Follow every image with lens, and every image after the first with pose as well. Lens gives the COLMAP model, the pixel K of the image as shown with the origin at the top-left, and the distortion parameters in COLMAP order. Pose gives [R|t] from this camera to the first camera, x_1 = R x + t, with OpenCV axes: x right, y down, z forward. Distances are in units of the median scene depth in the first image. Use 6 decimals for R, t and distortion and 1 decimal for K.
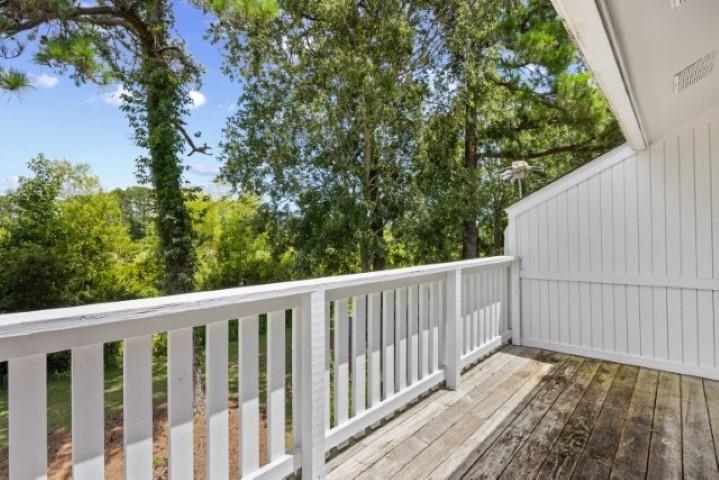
lens RADIAL K [[338.2, 0, 357.5], [0, 338.2, 238.7], [0, 0, 1]] dist [-0.001600, -0.000141]
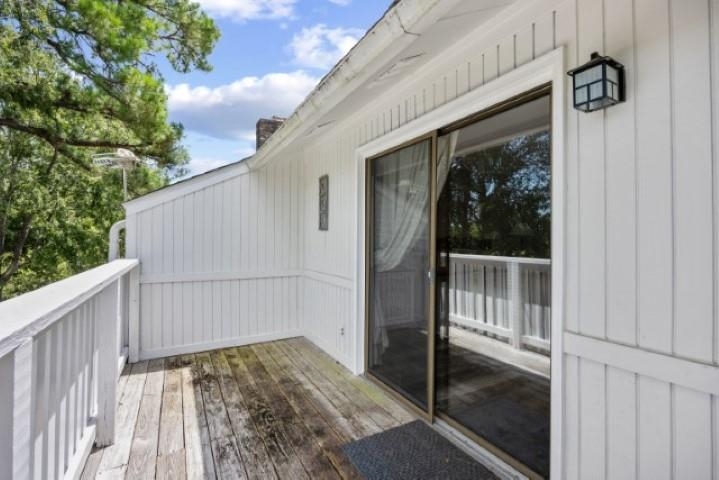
lens RADIAL K [[338.2, 0, 357.5], [0, 338.2, 238.7], [0, 0, 1]] dist [-0.001600, -0.000141]
pose [[0.301246, 0.023844, 0.953248, -0.268322], [-0.012739, 0.999699, -0.020981, 0.014933], [-0.953461, -0.005823, 0.301459, 0.289008]]
